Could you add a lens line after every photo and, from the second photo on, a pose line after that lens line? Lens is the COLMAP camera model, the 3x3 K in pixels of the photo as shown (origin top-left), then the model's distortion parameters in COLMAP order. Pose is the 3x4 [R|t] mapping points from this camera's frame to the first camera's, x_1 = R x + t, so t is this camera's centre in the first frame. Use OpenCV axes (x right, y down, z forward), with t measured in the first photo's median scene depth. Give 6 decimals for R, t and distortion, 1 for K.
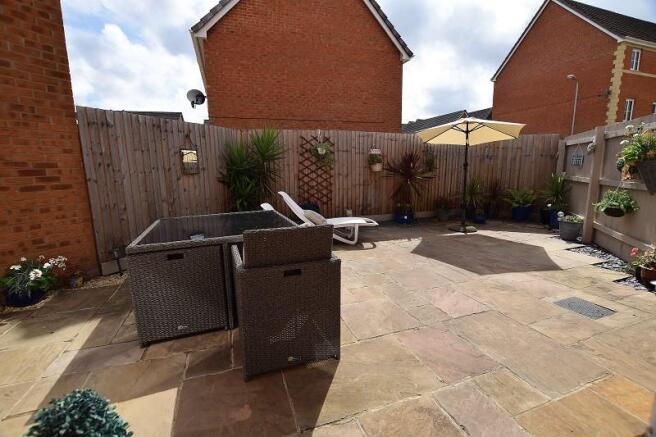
lens RADIAL K [[289.7, 0, 325.5], [0, 289.7, 218.6], [0, 0, 1]] dist [-0.035490, 0.006393]
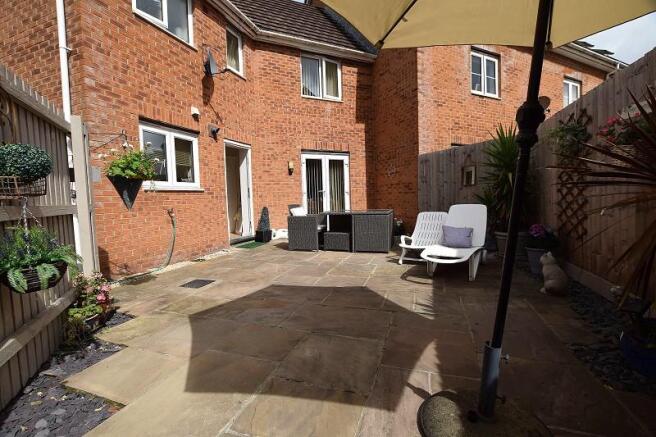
lens RADIAL K [[289.7, 0, 325.5], [0, 289.7, 218.6], [0, 0, 1]] dist [-0.035490, 0.006393]
pose [[-0.622164, 0.087419, -0.777991, 0.696359], [-0.095724, 0.977796, 0.186421, -0.144378], [0.777013, 0.190456, -0.599981, 0.996304]]
